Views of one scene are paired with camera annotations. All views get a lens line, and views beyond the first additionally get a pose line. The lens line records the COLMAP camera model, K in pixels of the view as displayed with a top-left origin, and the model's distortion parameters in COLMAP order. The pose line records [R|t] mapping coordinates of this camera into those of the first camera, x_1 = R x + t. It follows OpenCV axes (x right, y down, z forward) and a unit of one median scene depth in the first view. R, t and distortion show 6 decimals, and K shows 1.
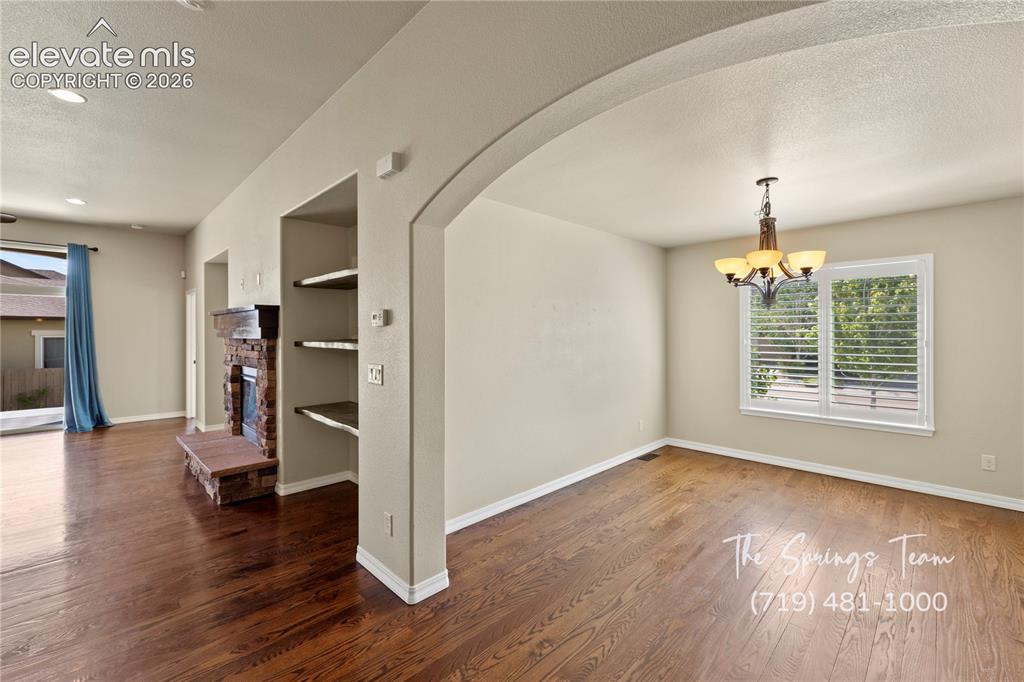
lens RADIAL K [[434.5, 0, 506.3], [0, 434.5, 330.3], [0, 0, 1]] dist [-0.000675, -0.000229]
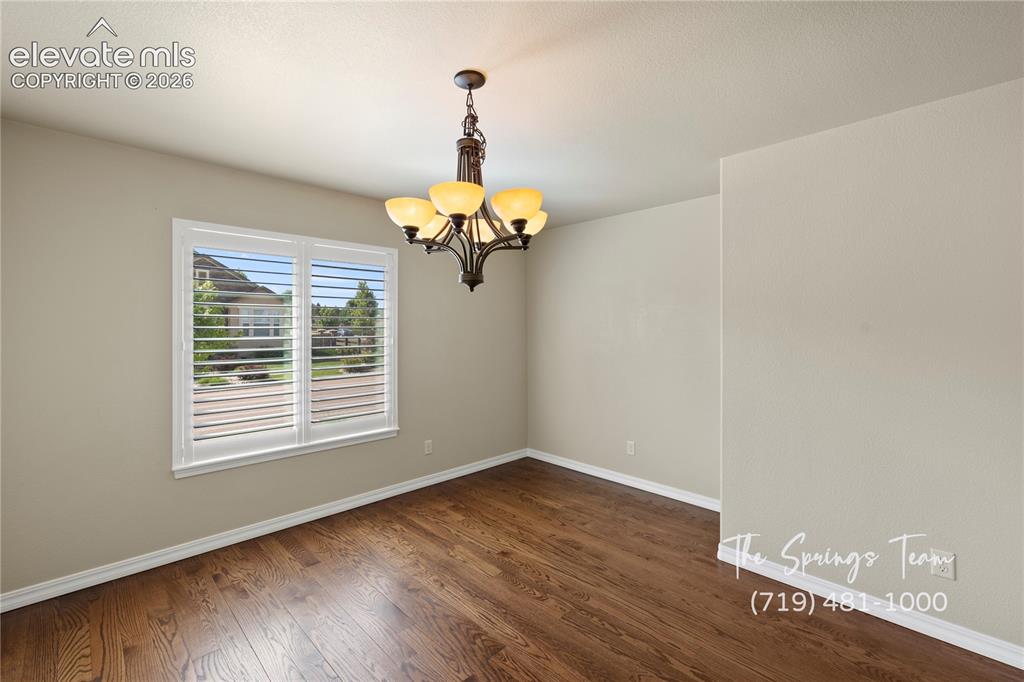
lens RADIAL K [[434.5, 0, 506.3], [0, 434.5, 330.3], [0, 0, 1]] dist [-0.000675, -0.000229]
pose [[0.006649, 0.003615, 0.999971, -0.004253], [-0.005243, 0.999980, -0.003580, 0.006570], [-0.999964, -0.005219, 0.006668, 0.735575]]
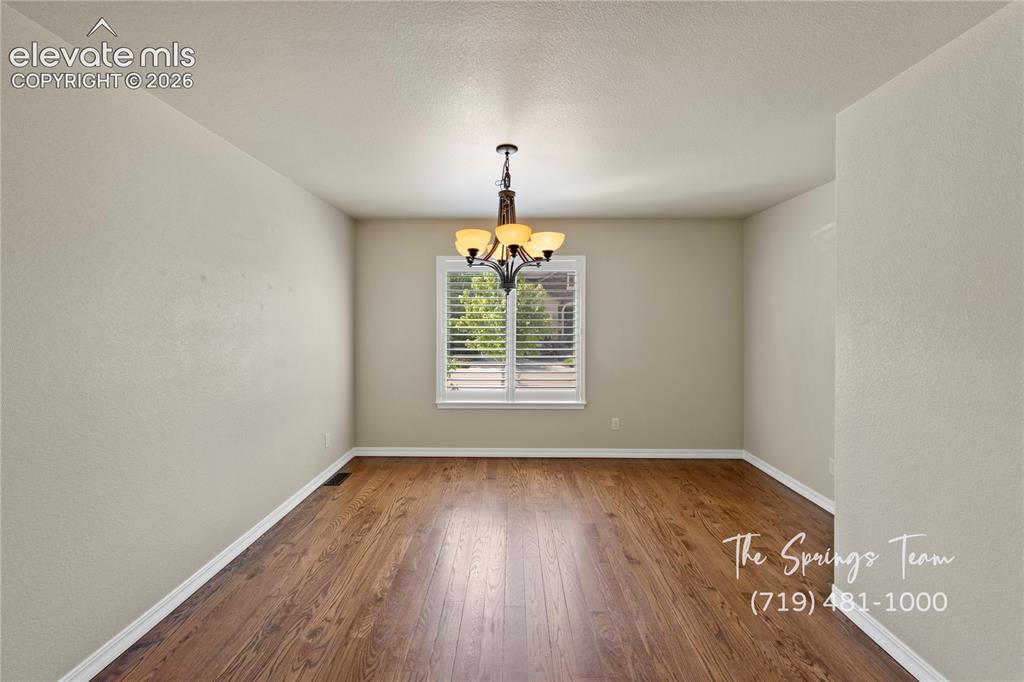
lens RADIAL K [[438.5, 0, 509.9], [0, 438.5, 320.7], [0, 0, 1]] dist [0.000560, -0.000539]
pose [[0.711040, 0.005485, 0.703130, -0.013334], [-0.008227, 0.999966, 0.000519, 0.002983], [-0.703104, -0.006154, 0.711061, 0.283907]]
